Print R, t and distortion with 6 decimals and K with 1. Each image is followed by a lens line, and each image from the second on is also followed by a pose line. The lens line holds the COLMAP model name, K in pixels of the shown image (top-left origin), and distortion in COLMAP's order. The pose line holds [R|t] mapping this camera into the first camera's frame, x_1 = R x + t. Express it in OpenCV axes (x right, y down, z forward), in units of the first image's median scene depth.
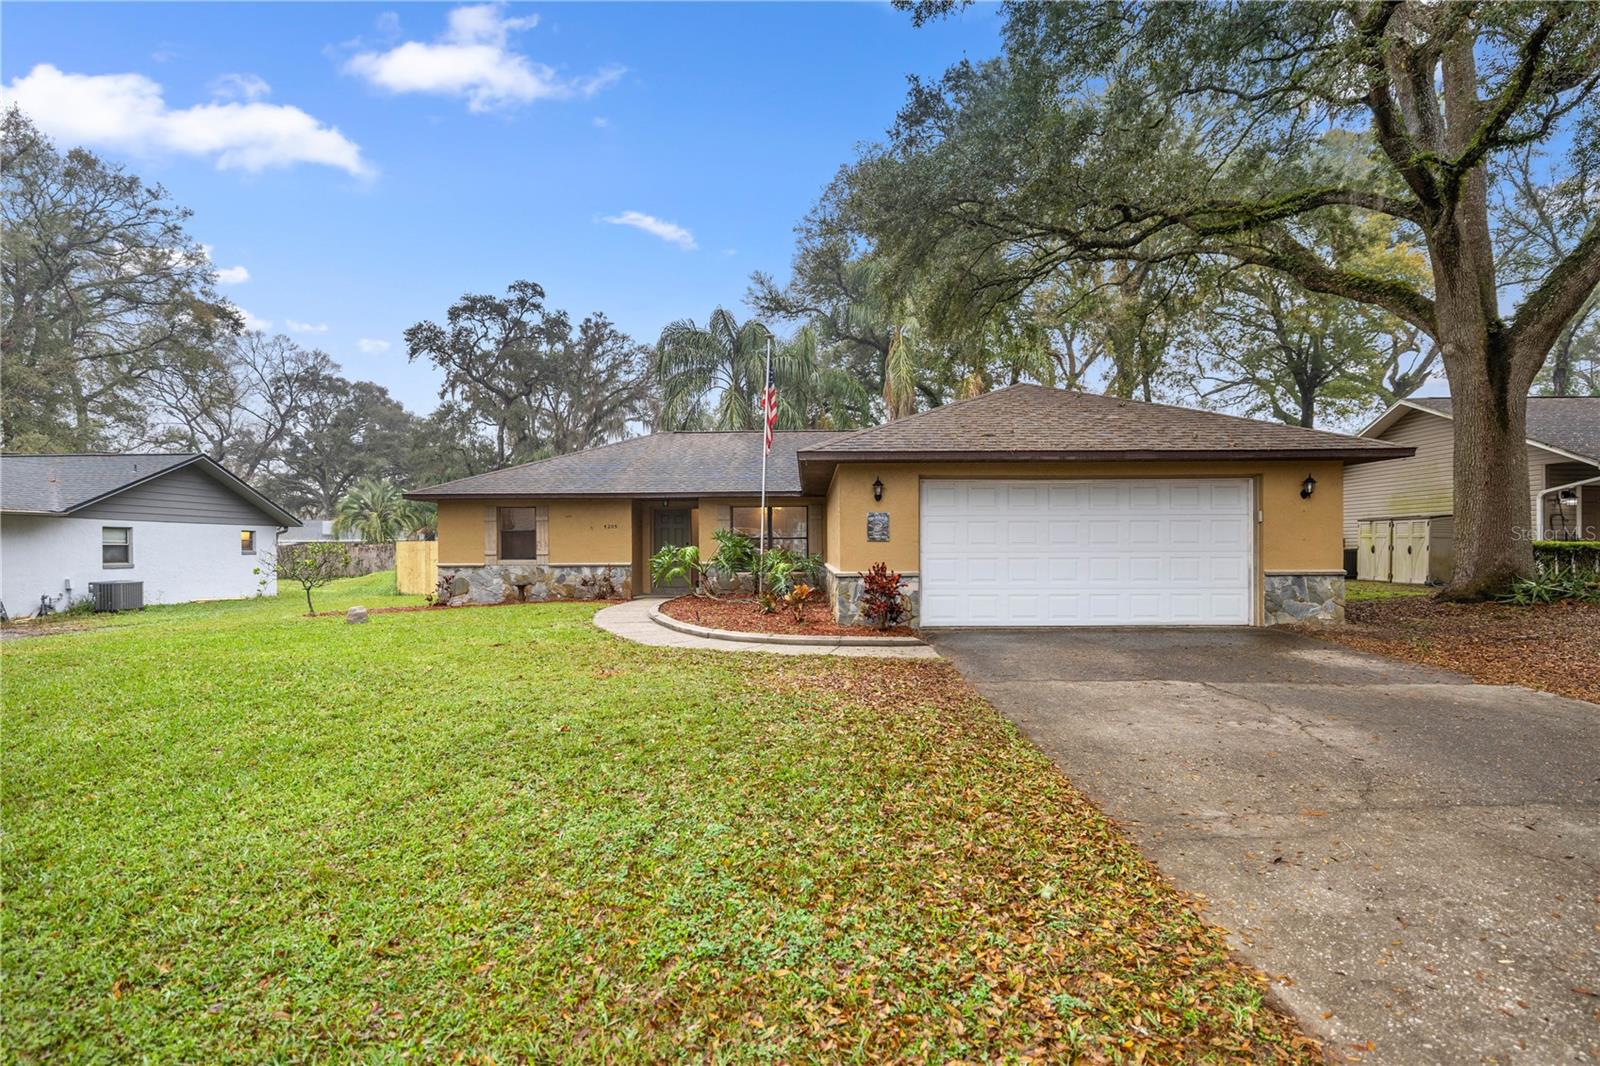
lens RADIAL K [[811.0, 0, 799.5], [0, 811.0, 537.7], [0, 0, 1]] dist [0.002054, 0.000164]
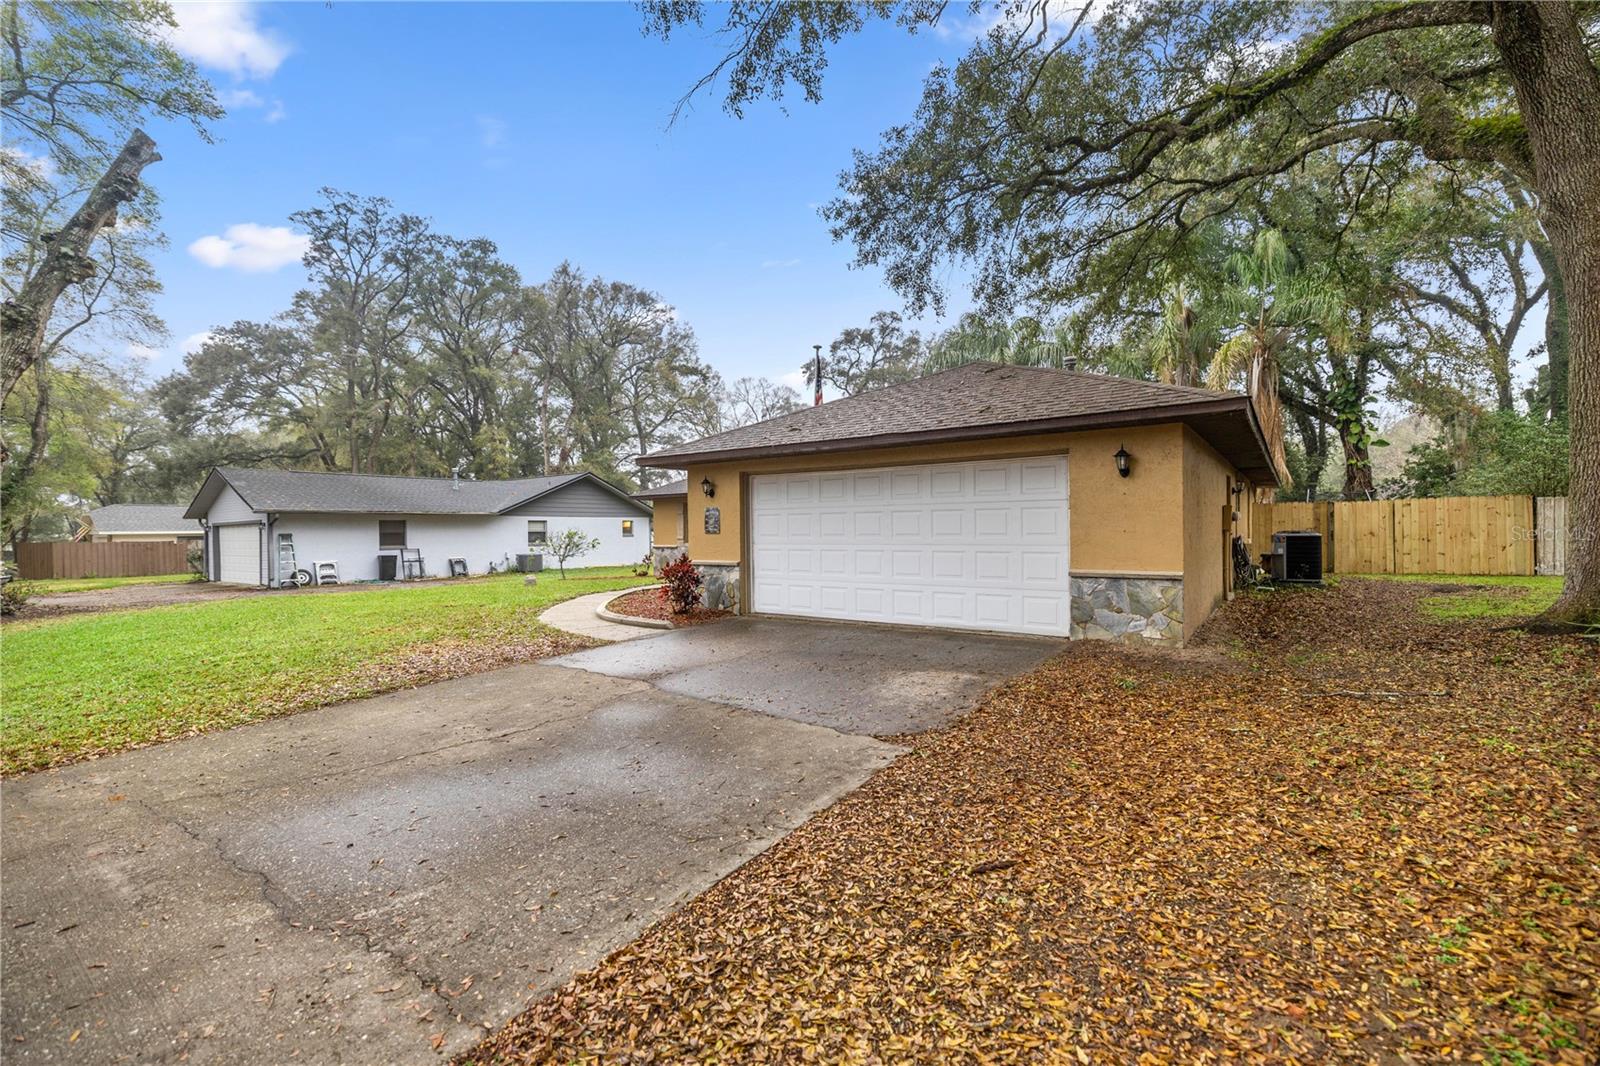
lens RADIAL K [[697.0, 0, 799.0], [0, 697.0, 529.6], [0, 0, 1]] dist [0.000713, 0.000170]
pose [[0.819126, -0.003376, -0.573603, 0.439184], [0.012942, 0.999837, 0.012598, -0.006528], [0.573467, -0.017743, 0.819036, 0.170882]]
